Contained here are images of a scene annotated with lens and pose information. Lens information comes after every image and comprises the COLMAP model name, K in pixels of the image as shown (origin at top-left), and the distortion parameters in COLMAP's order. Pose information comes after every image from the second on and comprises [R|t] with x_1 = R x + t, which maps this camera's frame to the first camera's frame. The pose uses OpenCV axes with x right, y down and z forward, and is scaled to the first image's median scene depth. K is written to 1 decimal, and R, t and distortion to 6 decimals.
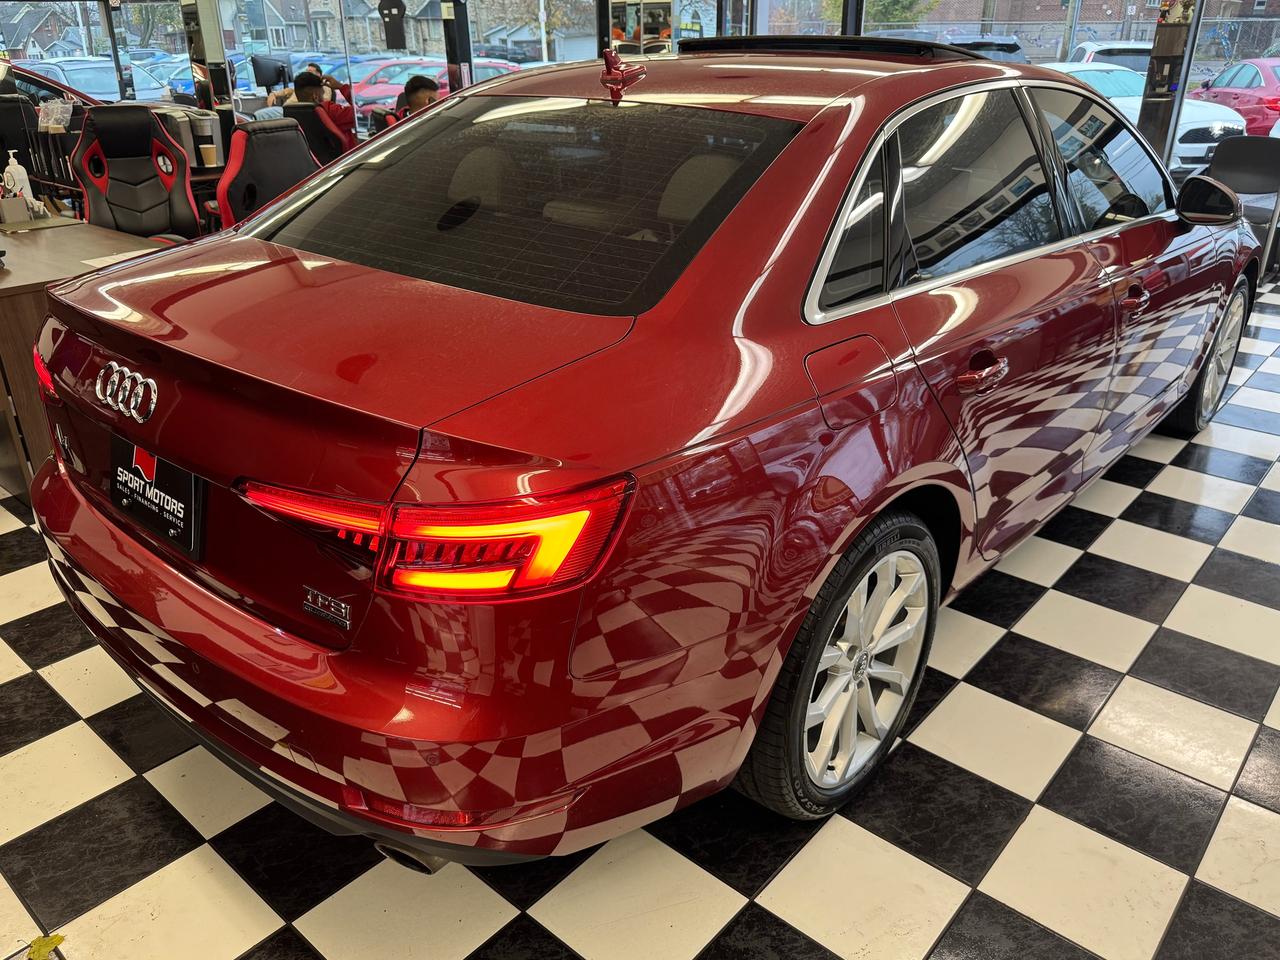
lens RADIAL K [[955.3, 0, 640.0], [0, 955.3, 480.0], [0, 0, 1]] dist [-0.000491, -0.010232]
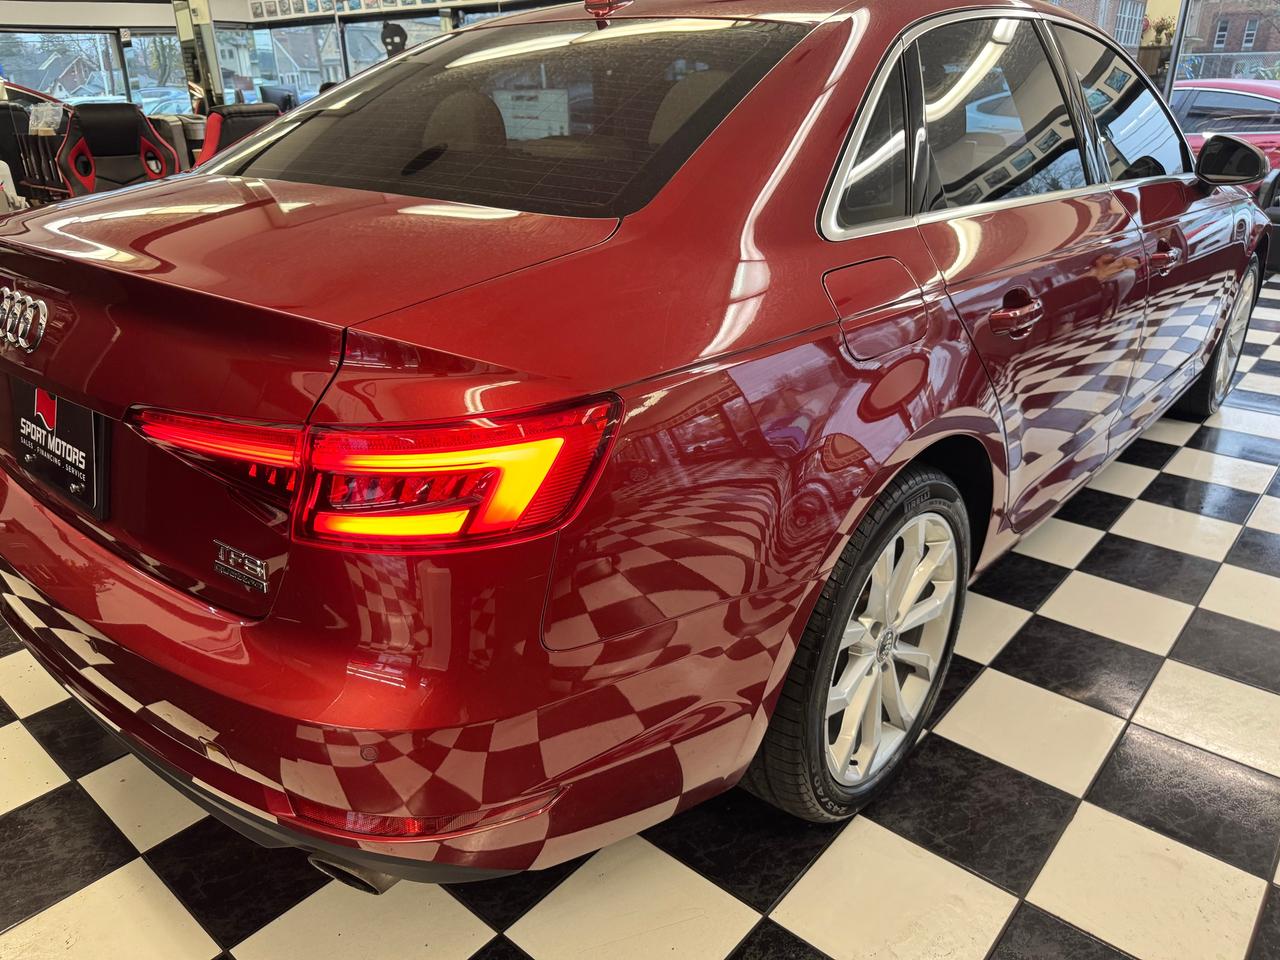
lens RADIAL K [[925.1, 0, 643.2], [0, 925.1, 481.5], [0, 0, 1]] dist [-0.012992, 0.004048]
pose [[0.999932, -0.010770, 0.004483, 0.006316], [0.010823, 0.999869, -0.012061, 0.051265], [-0.004353, 0.012109, 0.999917, 0.149135]]
